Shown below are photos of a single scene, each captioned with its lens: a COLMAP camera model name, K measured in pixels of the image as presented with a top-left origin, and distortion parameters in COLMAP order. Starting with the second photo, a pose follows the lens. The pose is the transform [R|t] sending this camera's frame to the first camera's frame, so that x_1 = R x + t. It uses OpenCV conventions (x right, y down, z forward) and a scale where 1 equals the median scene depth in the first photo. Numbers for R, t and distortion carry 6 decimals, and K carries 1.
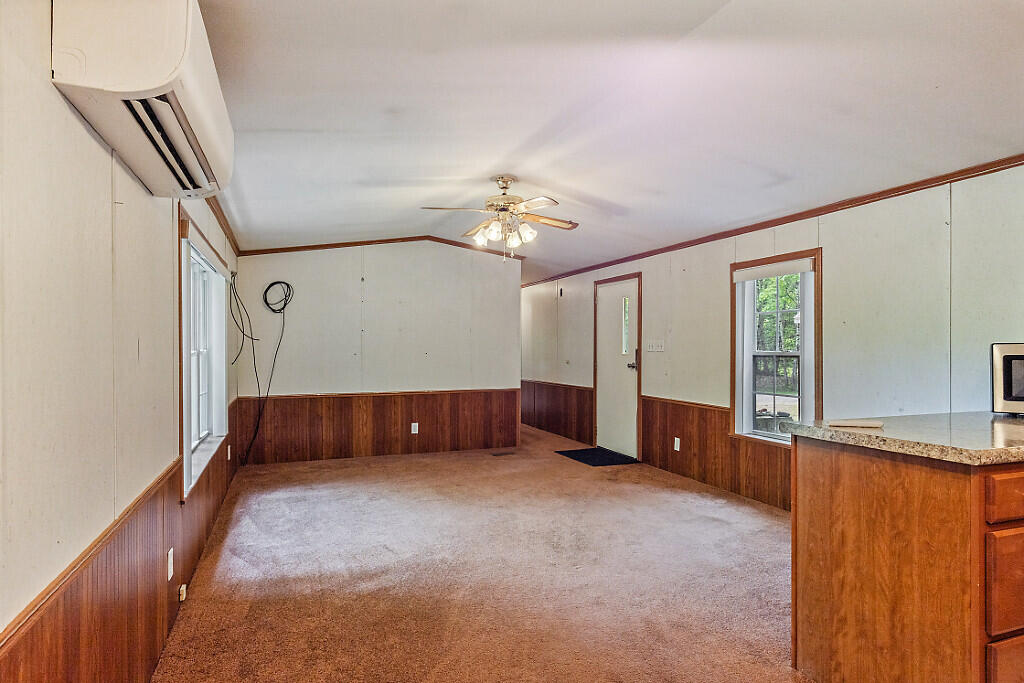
lens RADIAL K [[574.4, 0, 509.1], [0, 574.4, 348.3], [0, 0, 1]] dist [0.002644, 0.000291]
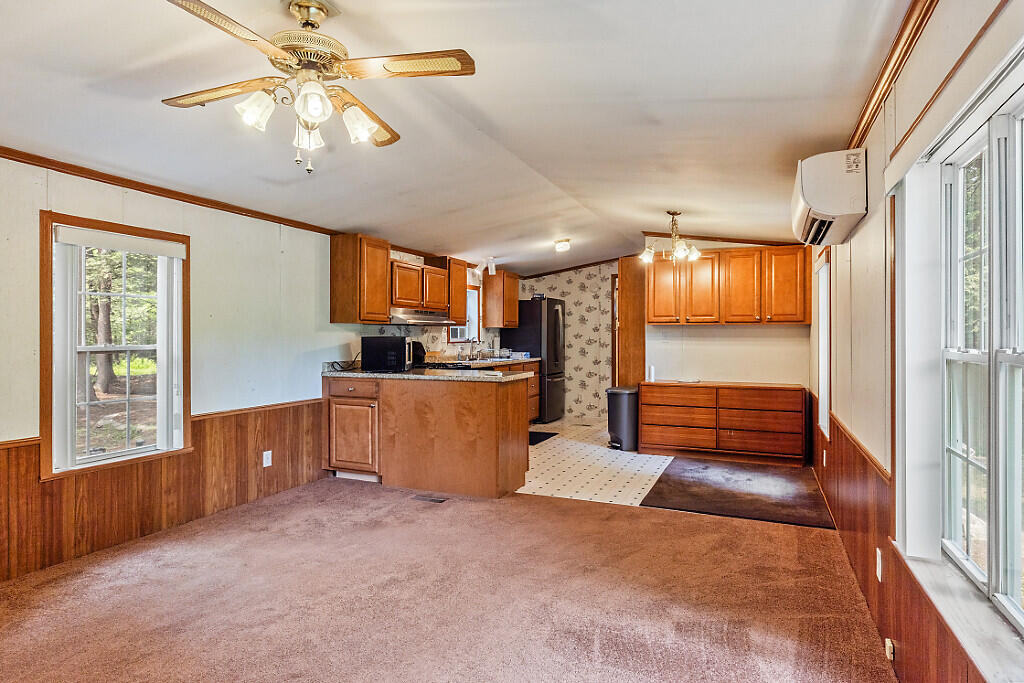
lens RADIAL K [[581.6, 0, 509.8], [0, 581.6, 333.9], [0, 0, 1]] dist [0.004099, -0.000808]
pose [[-0.718025, 0.003892, 0.696006, -1.255805], [0.003982, 0.999991, -0.001485, -0.020315], [-0.696006, 0.001705, -0.718034, 3.173098]]
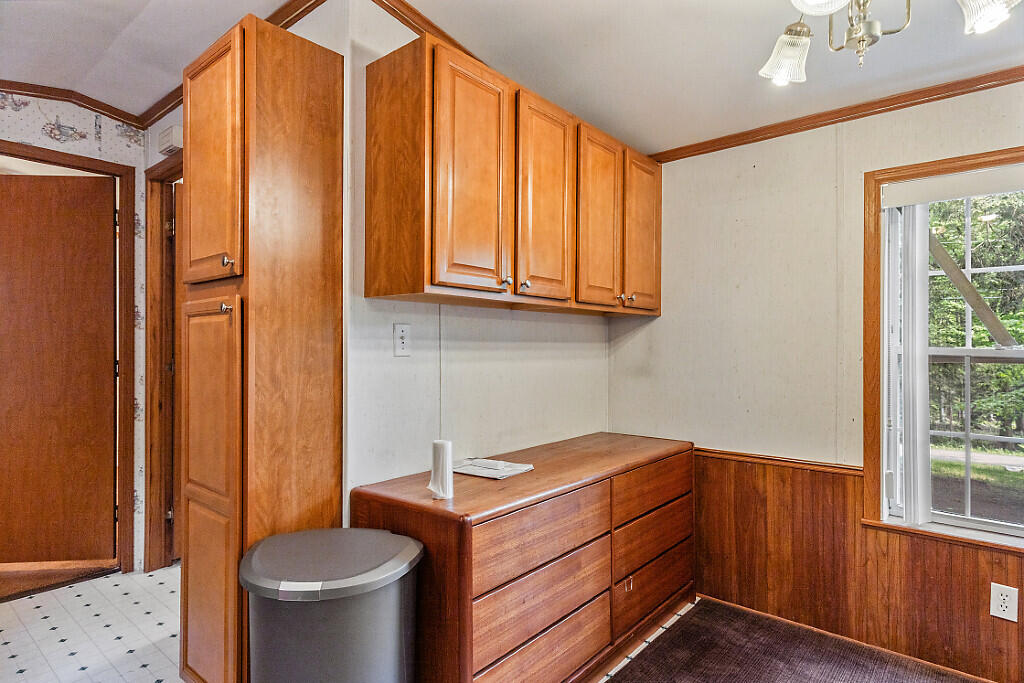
lens RADIAL K [[558.1, 0, 503.7], [0, 558.1, 341.3], [0, 0, 1]] dist [0.007700, 0.001088]
pose [[-0.877257, -0.002642, -0.480013, 1.117133], [-0.001708, 0.999996, -0.002382, 0.006034], [0.480018, -0.001269, -0.877258, 0.747661]]
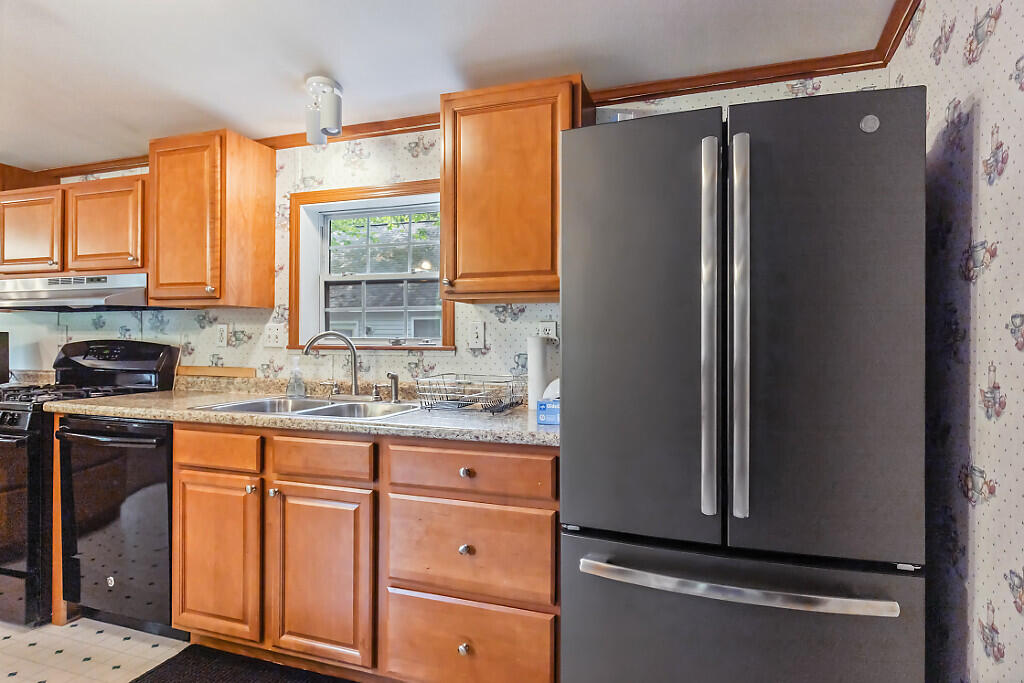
lens RADIAL K [[560.1, 0, 512.0], [0, 560.1, 341.5], [0, 0, 1]] dist [0.002746, 0.000734]
pose [[0.643265, 0.001066, 0.765643, 1.184380], [-0.002485, 0.999997, 0.000695, 0.012614], [-0.765640, -0.002349, 0.643265, -1.109170]]
